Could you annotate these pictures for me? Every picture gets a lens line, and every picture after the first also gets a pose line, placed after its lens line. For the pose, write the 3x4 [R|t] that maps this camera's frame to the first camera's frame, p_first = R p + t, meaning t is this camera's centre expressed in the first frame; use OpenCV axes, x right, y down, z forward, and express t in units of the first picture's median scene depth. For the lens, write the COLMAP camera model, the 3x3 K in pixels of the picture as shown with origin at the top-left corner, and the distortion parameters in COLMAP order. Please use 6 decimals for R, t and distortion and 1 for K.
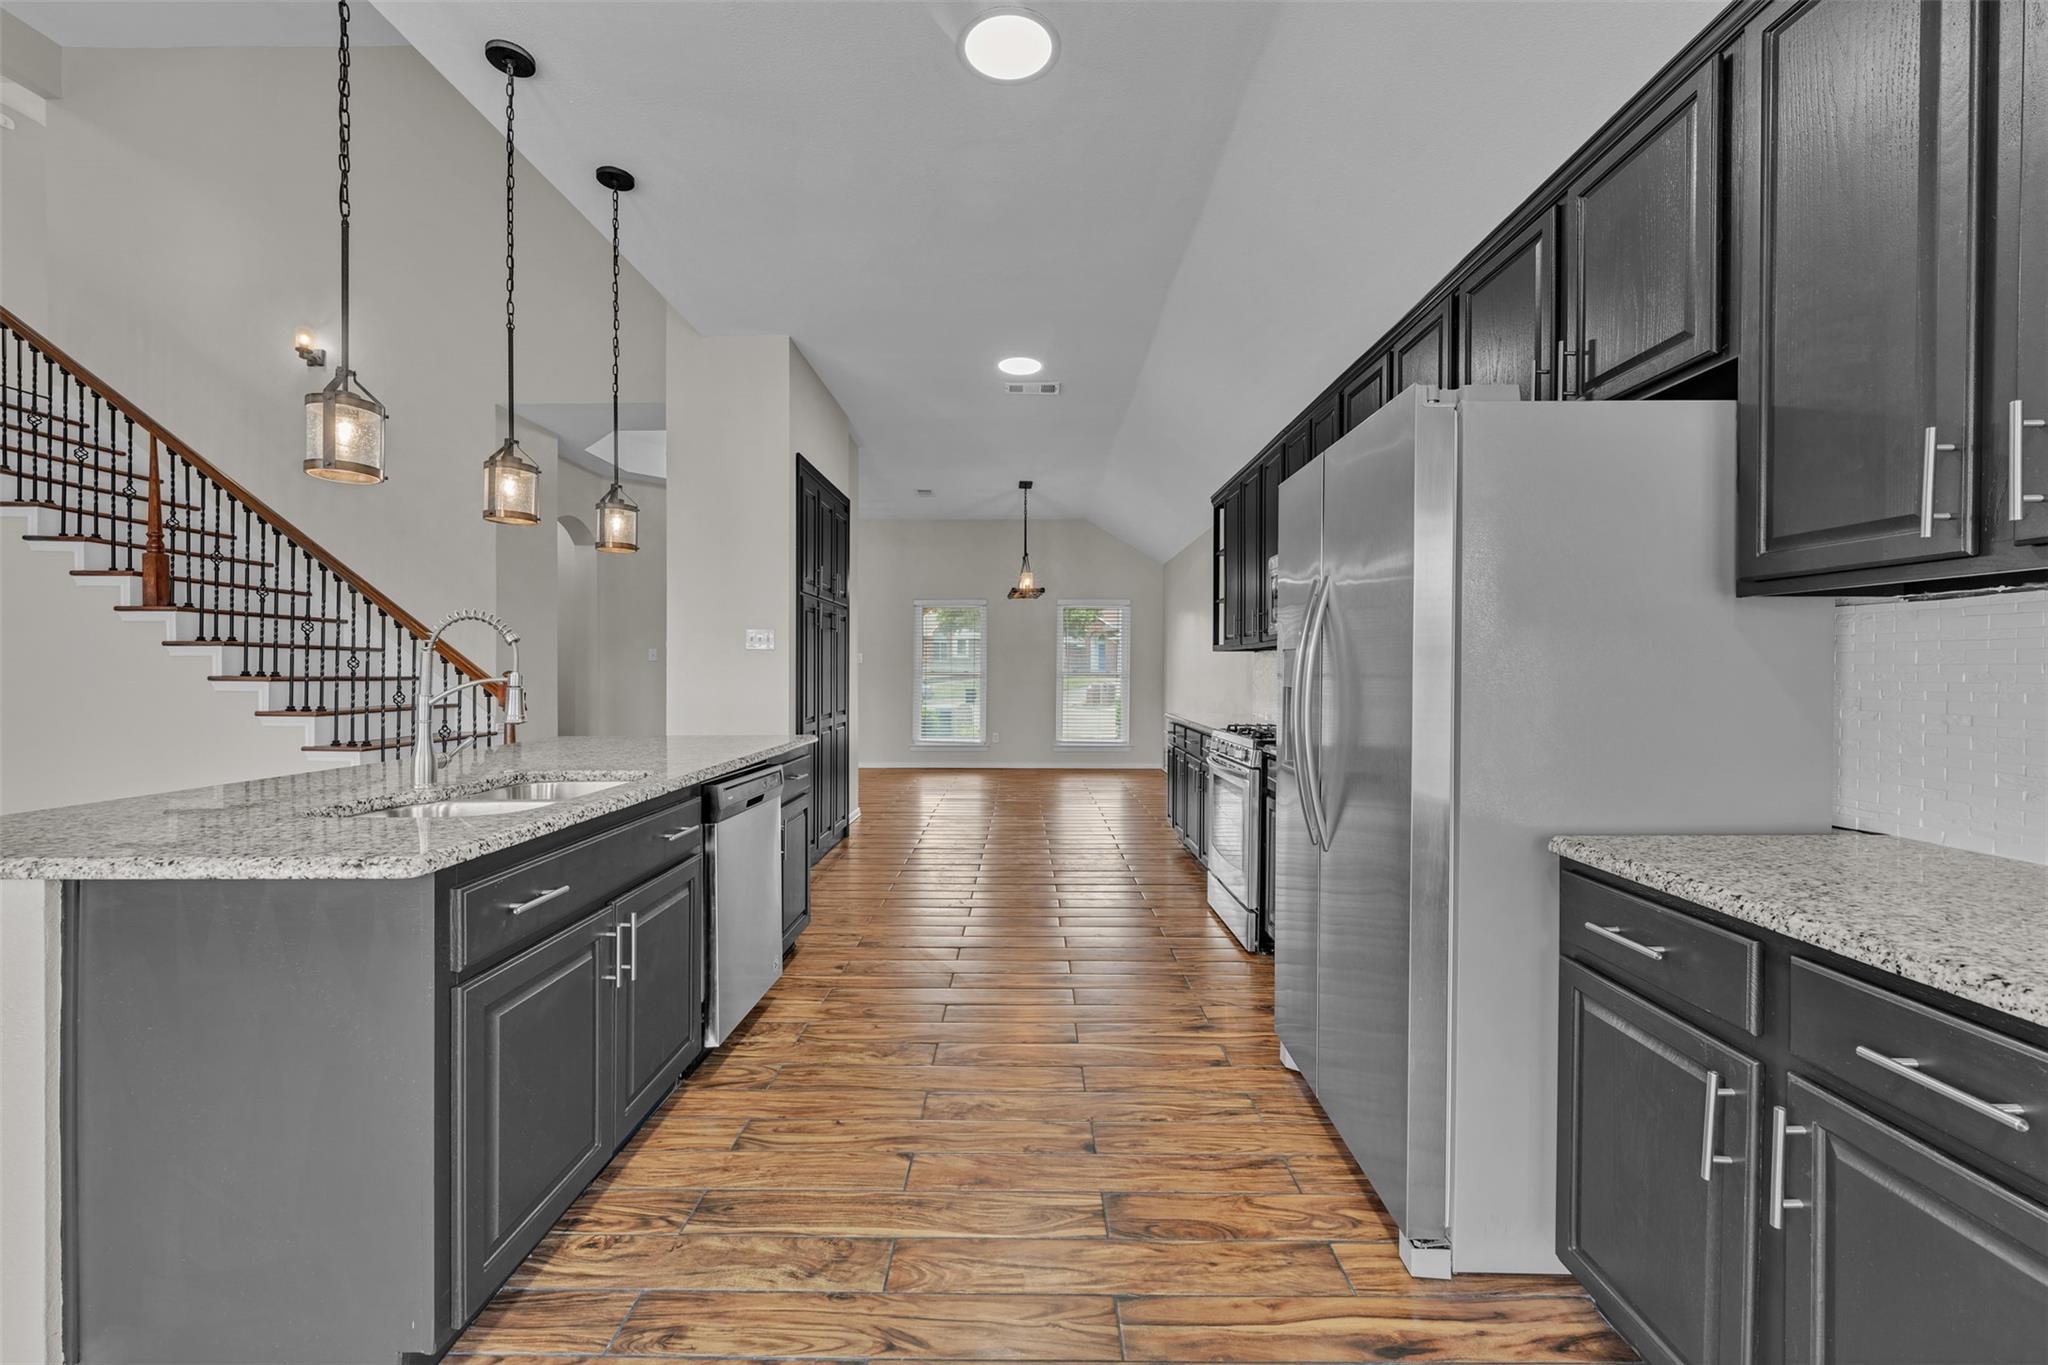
lens RADIAL K [[819.4, 0, 1023.4], [0, 819.4, 676.2], [0, 0, 1]] dist [-0.000888, -0.000047]
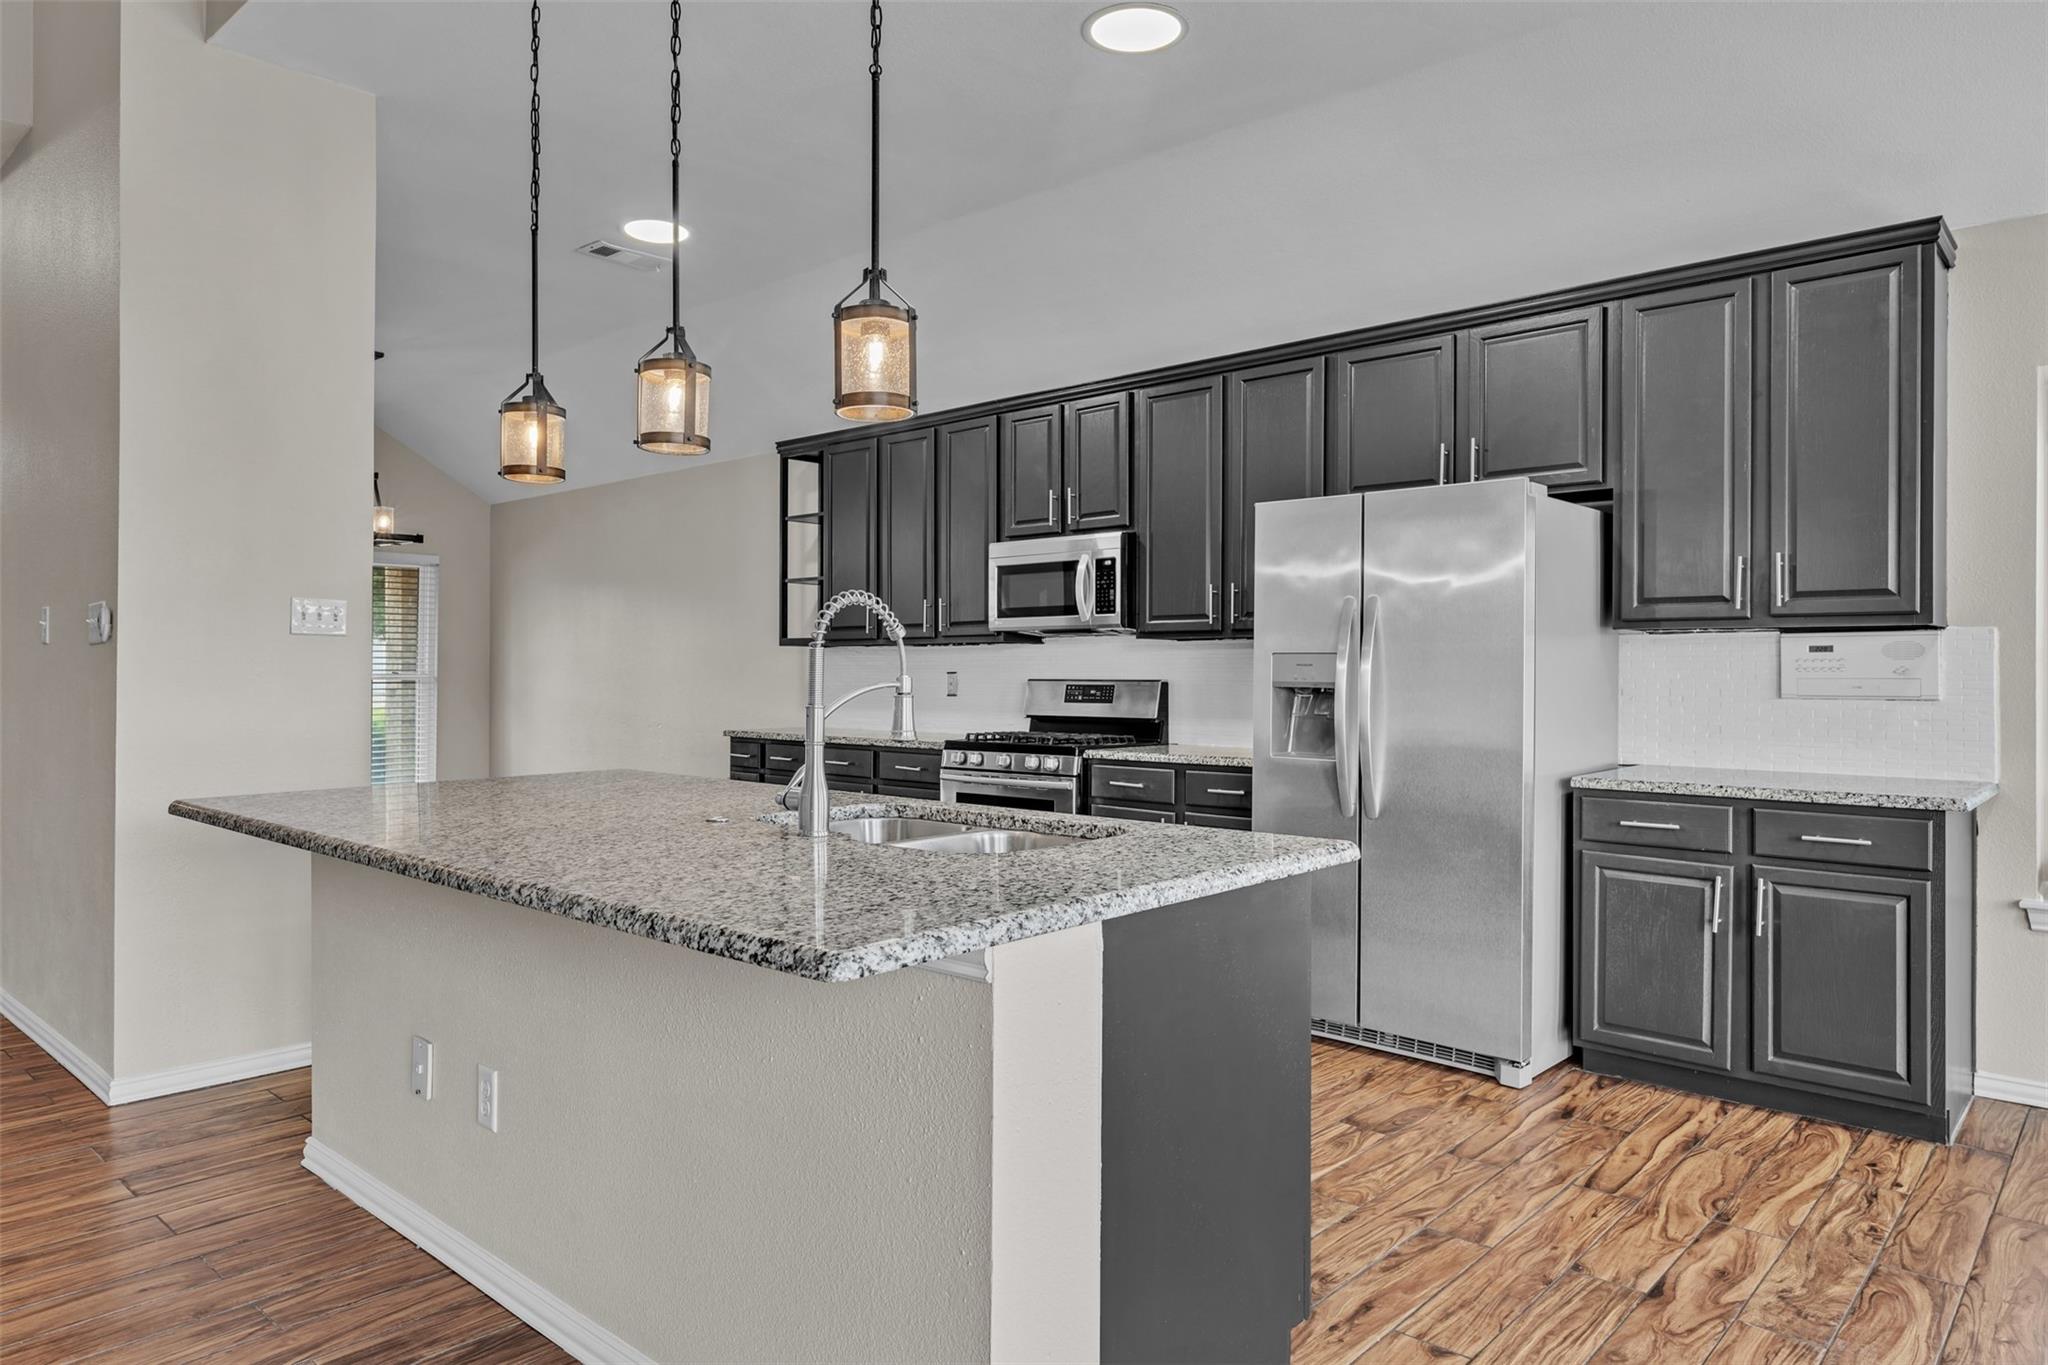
lens RADIAL K [[1291.3, 0, 1024.0], [0, 1291.3, 680.3], [0, 0, 1]] dist [-0.000669, -0.000055]
pose [[0.660440, -0.003404, 0.750871, -1.769941], [0.004412, 0.999990, 0.000652, 0.001838], [-0.750866, 0.002882, 0.660448, 0.139437]]
